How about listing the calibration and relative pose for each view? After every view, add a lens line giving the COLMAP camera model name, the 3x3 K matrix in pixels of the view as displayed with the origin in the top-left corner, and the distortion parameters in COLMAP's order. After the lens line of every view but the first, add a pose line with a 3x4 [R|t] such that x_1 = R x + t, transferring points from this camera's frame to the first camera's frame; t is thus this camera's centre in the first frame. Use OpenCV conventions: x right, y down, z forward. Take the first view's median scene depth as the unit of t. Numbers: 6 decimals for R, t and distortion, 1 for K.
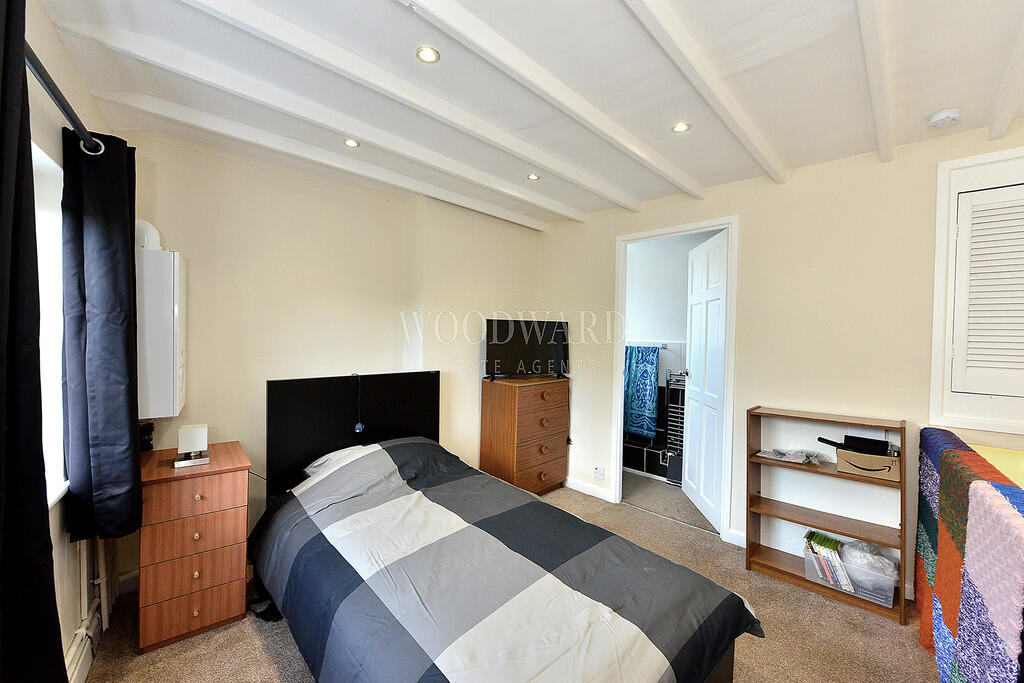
lens RADIAL K [[399.4, 0, 515.0], [0, 399.4, 338.3], [0, 0, 1]] dist [-0.007470, -0.000391]
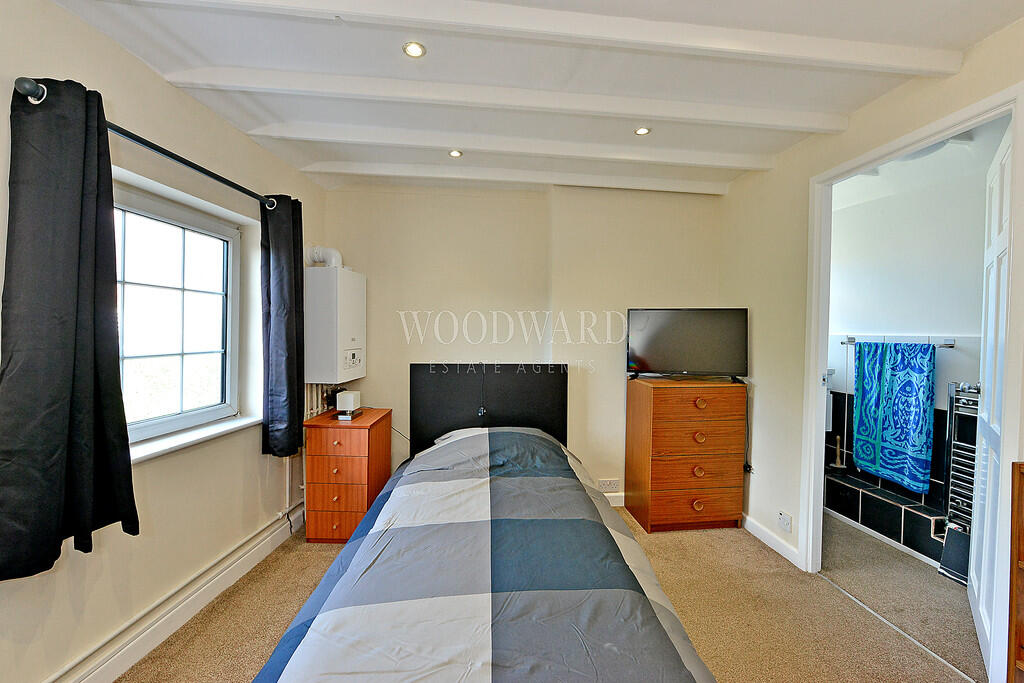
lens RADIAL K [[399.4, 0, 515.0], [0, 399.4, 338.3], [0, 0, 1]] dist [-0.007470, -0.000391]
pose [[0.778311, 0.000415, -0.627879, 0.281592], [-0.003464, 0.999987, -0.003633, 0.020388], [0.627869, 0.005003, 0.778303, 0.156513]]
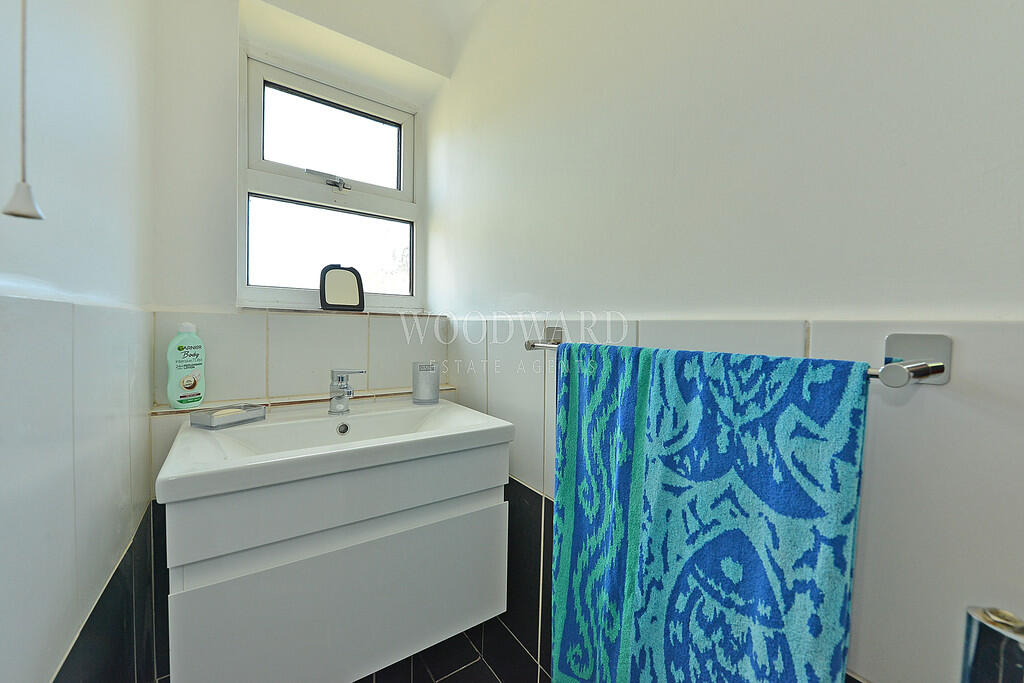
lens RADIAL K [[399.4, 0, 515.0], [0, 399.4, 338.3], [0, 0, 1]] dist [-0.007470, -0.000391]
pose [[0.985128, 0.005949, -0.171719, 0.330529], [-0.003293, 0.999871, 0.015745, 0.016093], [0.171790, -0.014945, 0.985020, 1.021688]]
